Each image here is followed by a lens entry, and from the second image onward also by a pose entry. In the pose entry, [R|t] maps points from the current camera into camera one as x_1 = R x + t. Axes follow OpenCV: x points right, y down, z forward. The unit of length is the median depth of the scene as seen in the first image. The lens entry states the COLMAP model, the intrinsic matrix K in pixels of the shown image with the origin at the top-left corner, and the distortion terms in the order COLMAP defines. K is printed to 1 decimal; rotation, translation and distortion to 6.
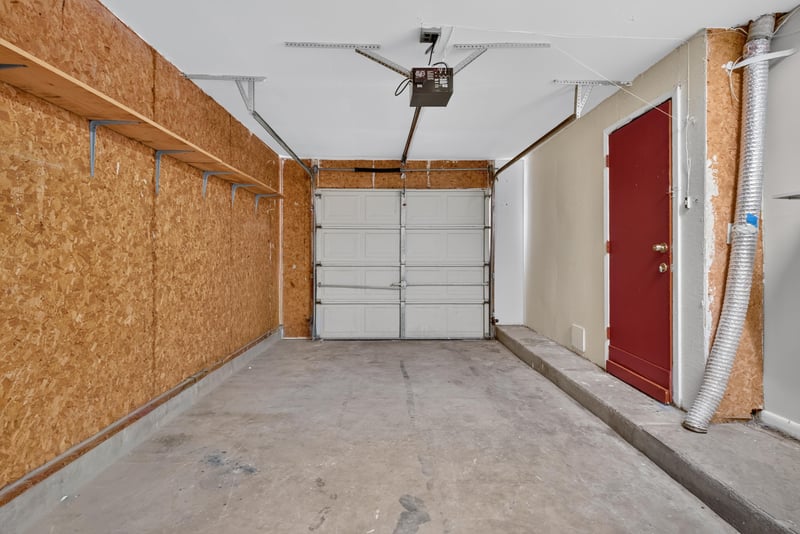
lens RADIAL K [[386.9, 0, 401.3], [0, 386.9, 257.8], [0, 0, 1]] dist [-0.000992, -0.000462]
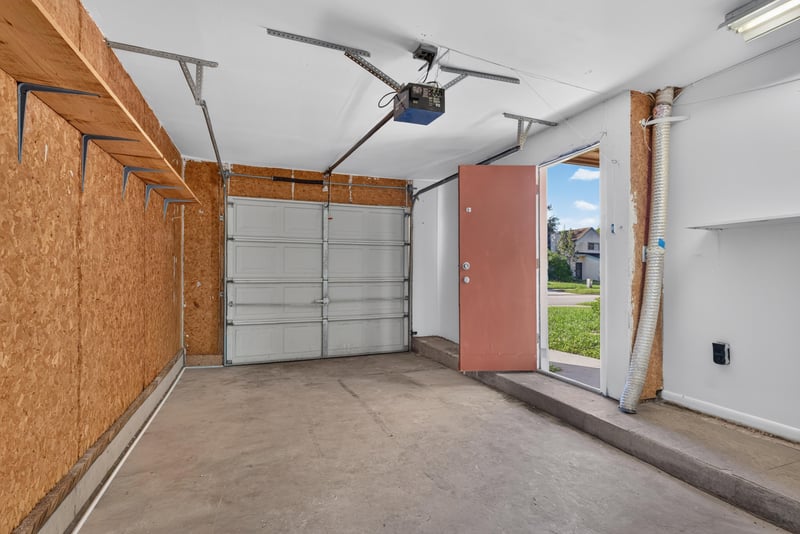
lens RADIAL K [[382.3, 0, 399.2], [0, 382.3, 272.1], [0, 0, 1]] dist [-0.001030, -0.001045]
pose [[0.940971, -0.001536, 0.338483, -0.298929], [0.002399, 0.999995, -0.002132, -0.002103], [-0.338478, 0.002818, 0.940970, 0.080399]]
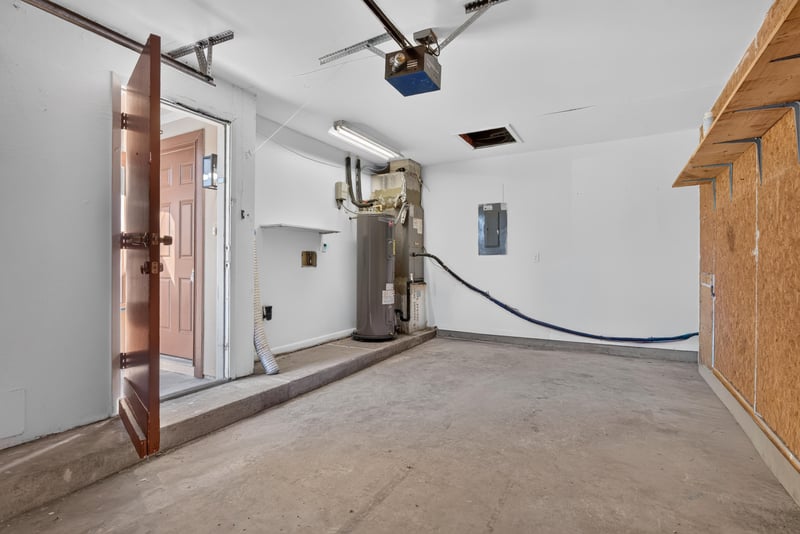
lens RADIAL K [[386.9, 0, 401.3], [0, 386.9, 257.8], [0, 0, 1]] dist [-0.000992, -0.000462]
pose [[-0.859384, 0.002485, 0.511324, -0.366185], [-0.000041, 0.999988, -0.004927, 0.008129], [-0.511330, -0.004255, -0.859374, 1.762116]]
